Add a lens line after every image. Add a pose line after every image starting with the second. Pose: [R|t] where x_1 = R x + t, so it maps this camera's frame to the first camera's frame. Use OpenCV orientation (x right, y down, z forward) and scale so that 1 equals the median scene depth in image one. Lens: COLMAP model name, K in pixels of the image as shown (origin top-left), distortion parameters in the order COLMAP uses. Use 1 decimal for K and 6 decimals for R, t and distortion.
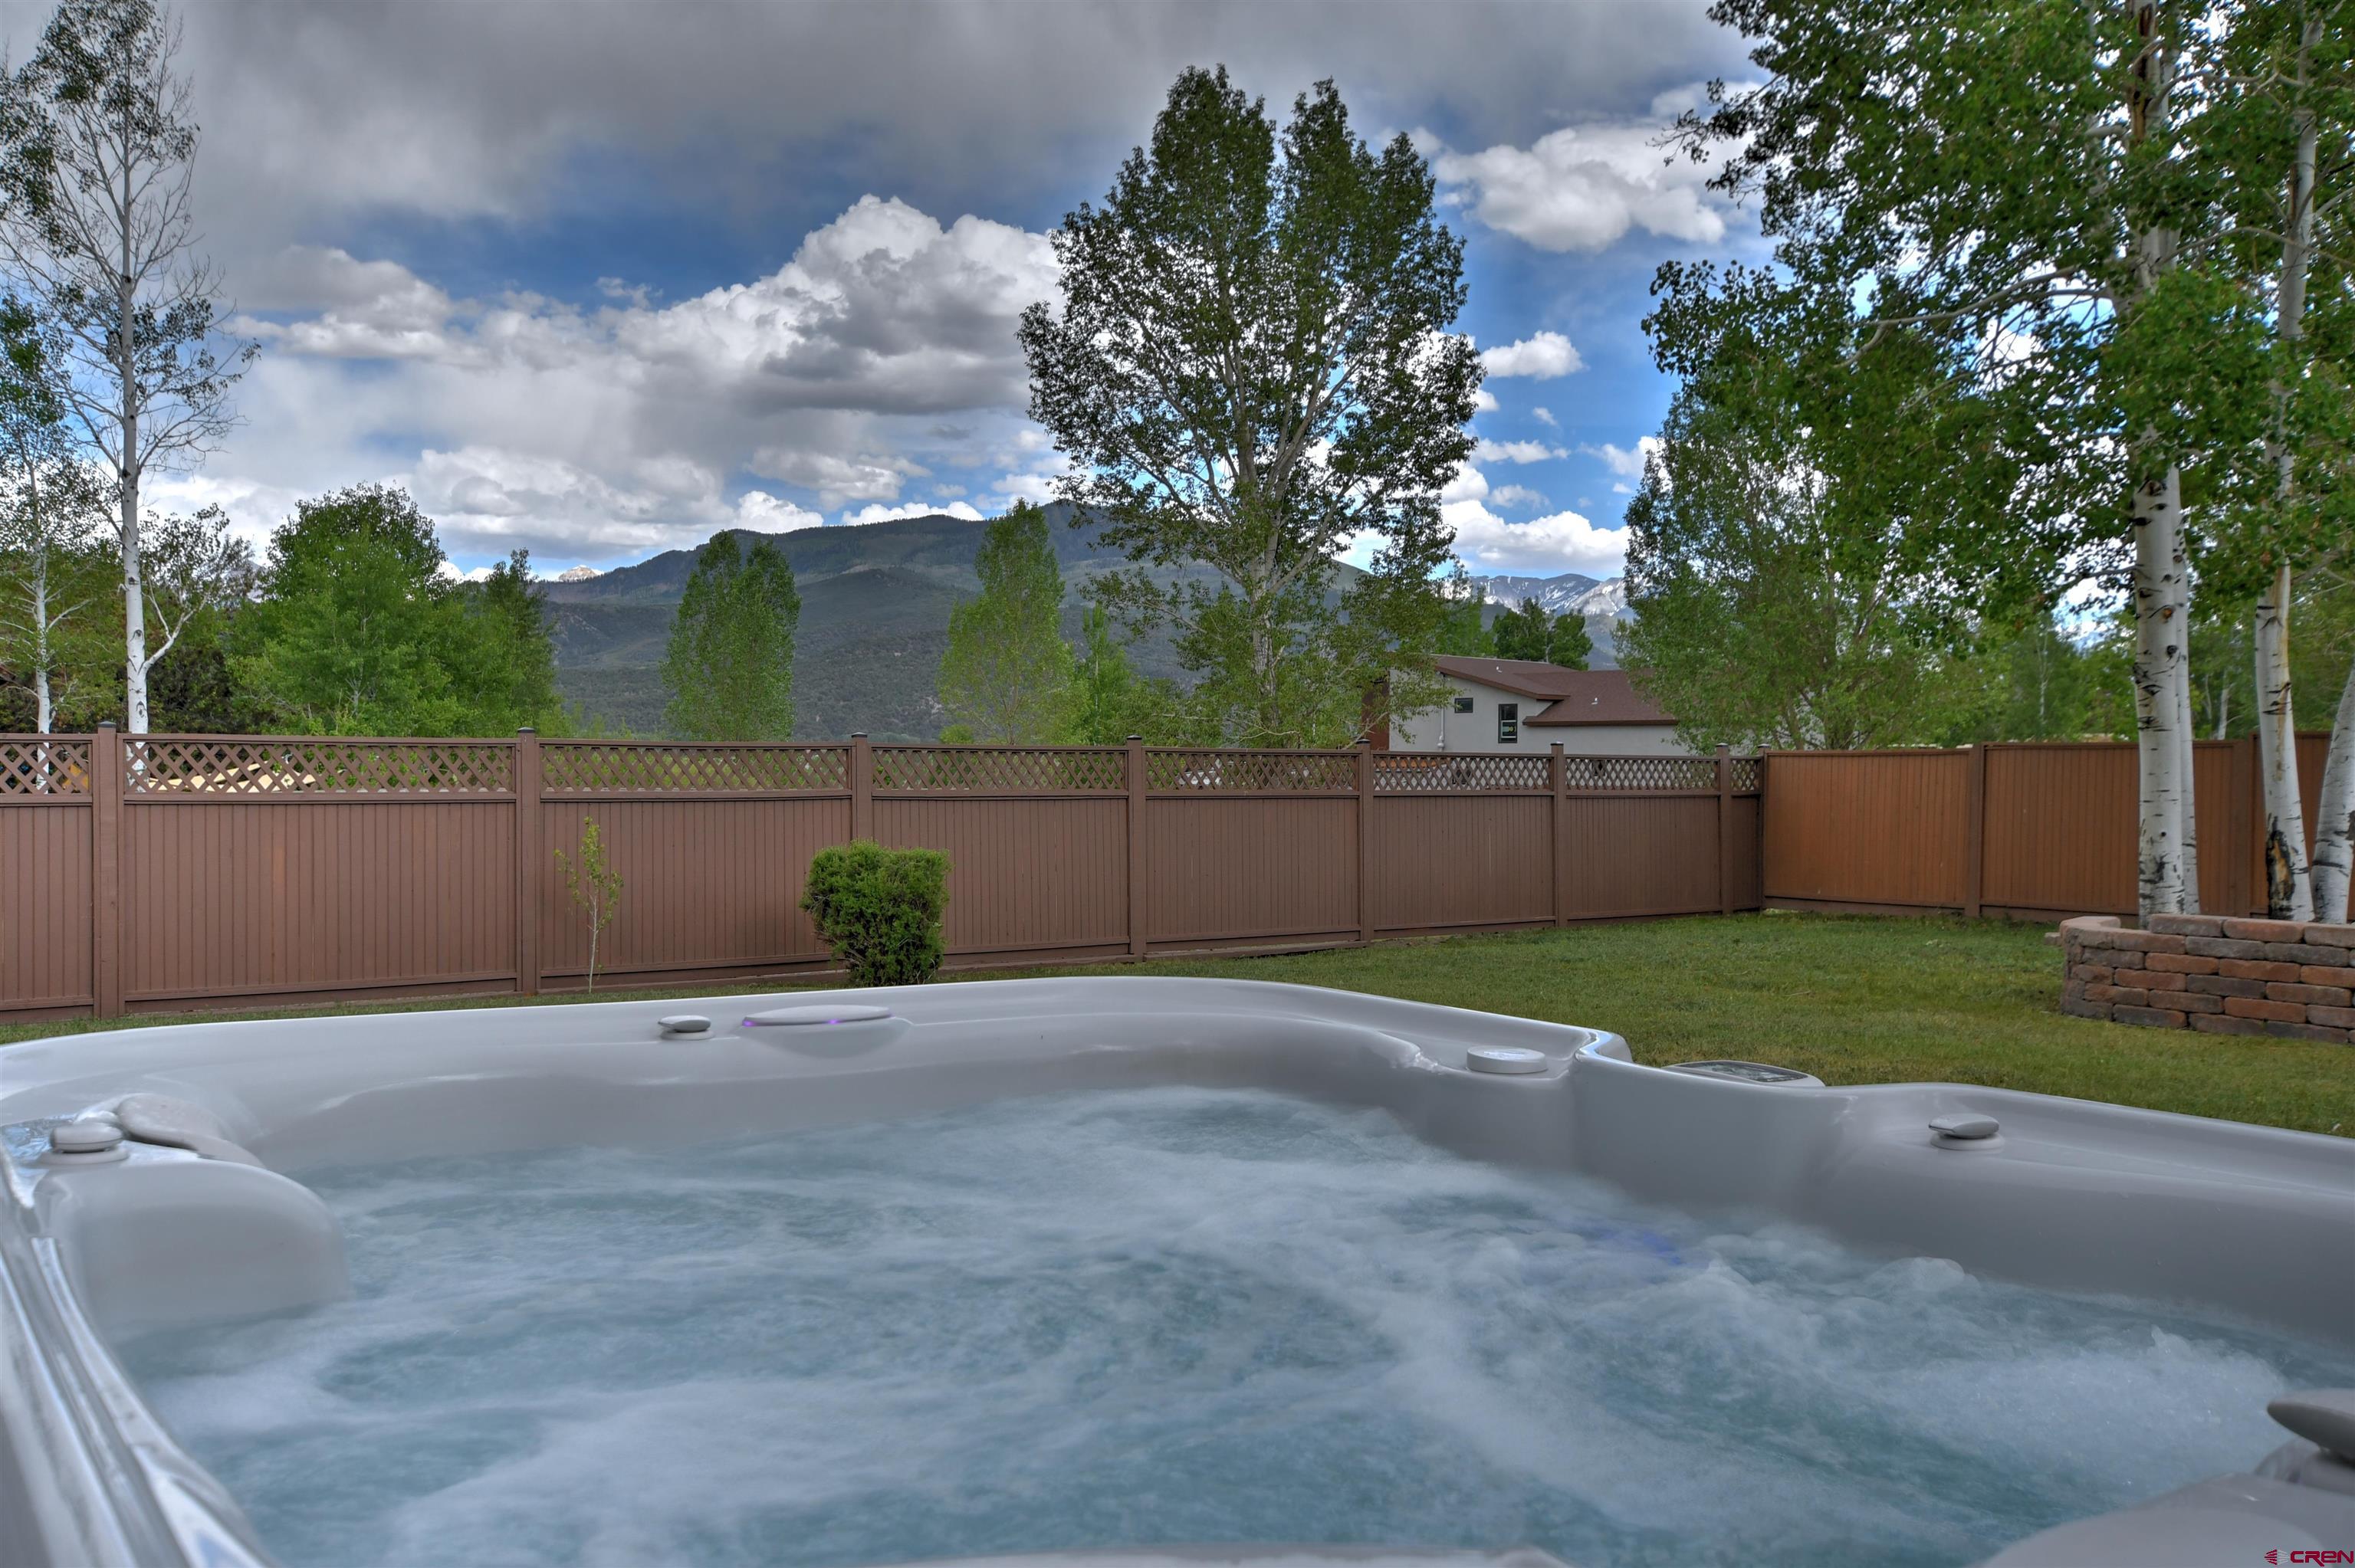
lens RADIAL K [[1949.9, 0, 1177.5], [0, 1949.9, 784.0], [0, 0, 1]] dist [0.029428, 0.001576]
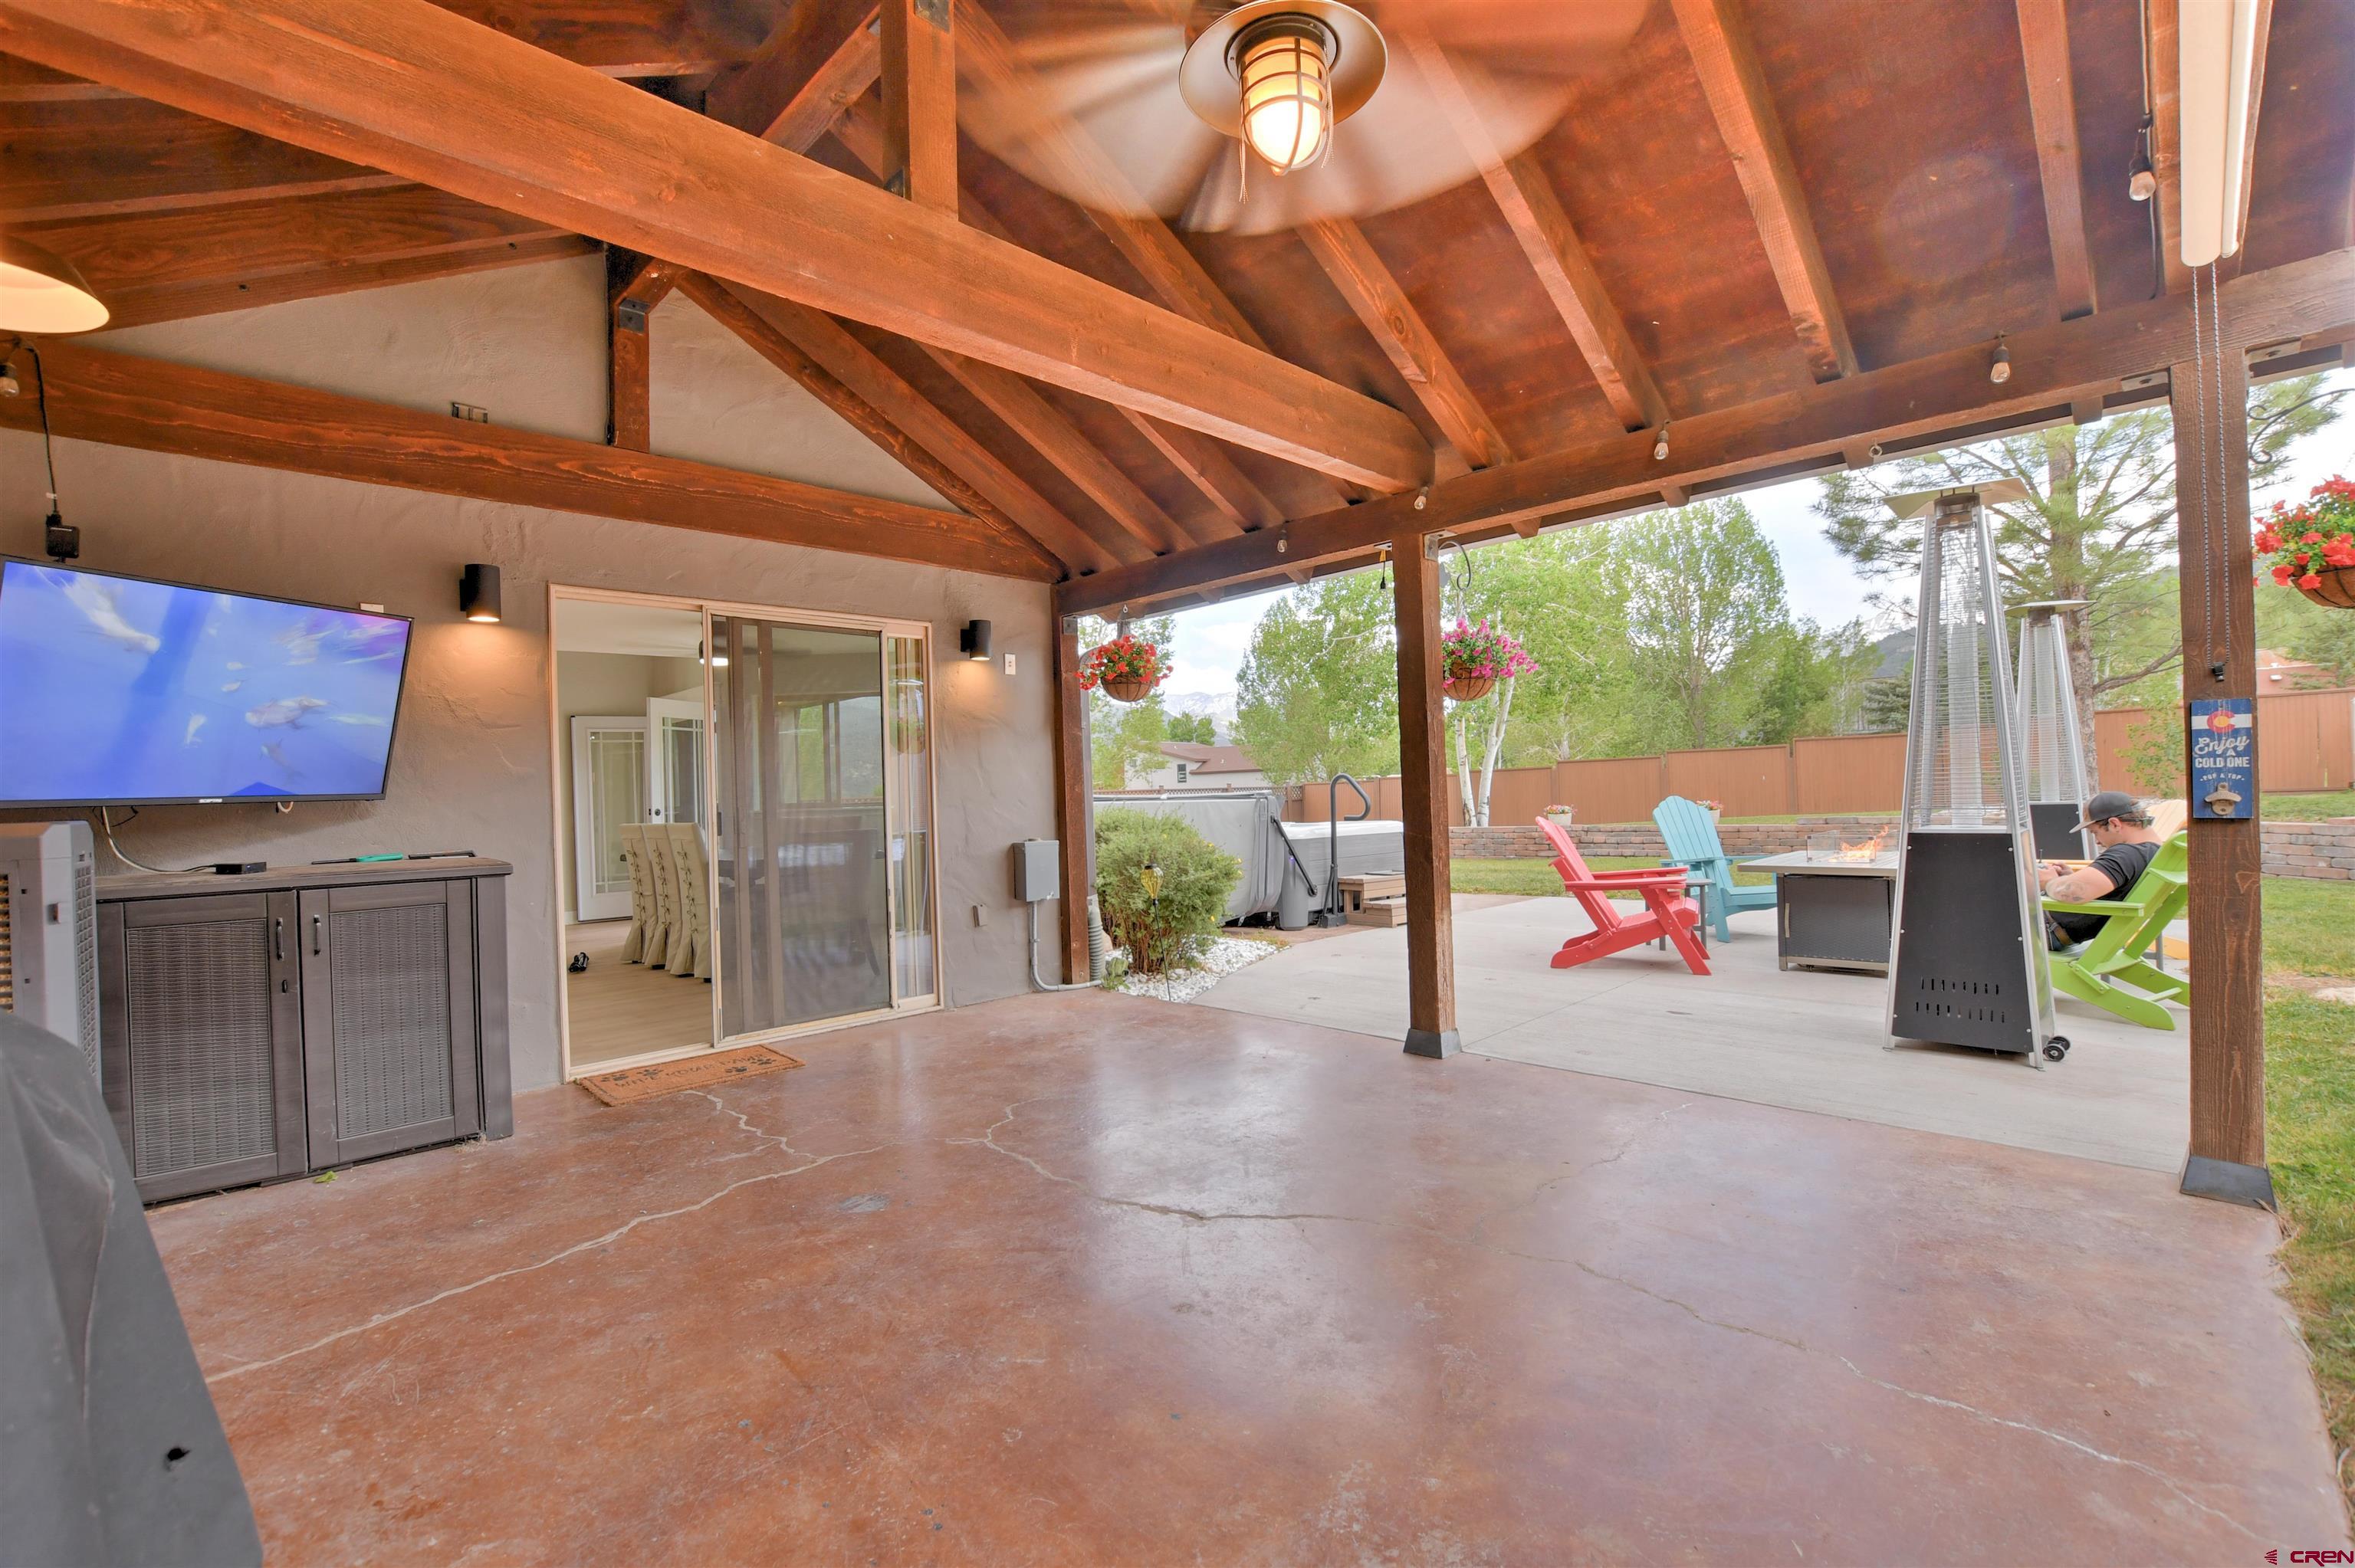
lens RADIAL K [[1037.8, 0, 1179.8], [0, 1037.8, 788.8], [0, 0, 1]] dist [-0.034851, 0.004376]
pose [[0.983461, -0.040938, 0.176432, -0.038464], [0.044052, 0.998934, -0.013772, 0.000770], [-0.175680, 0.021316, 0.984217, -0.120205]]
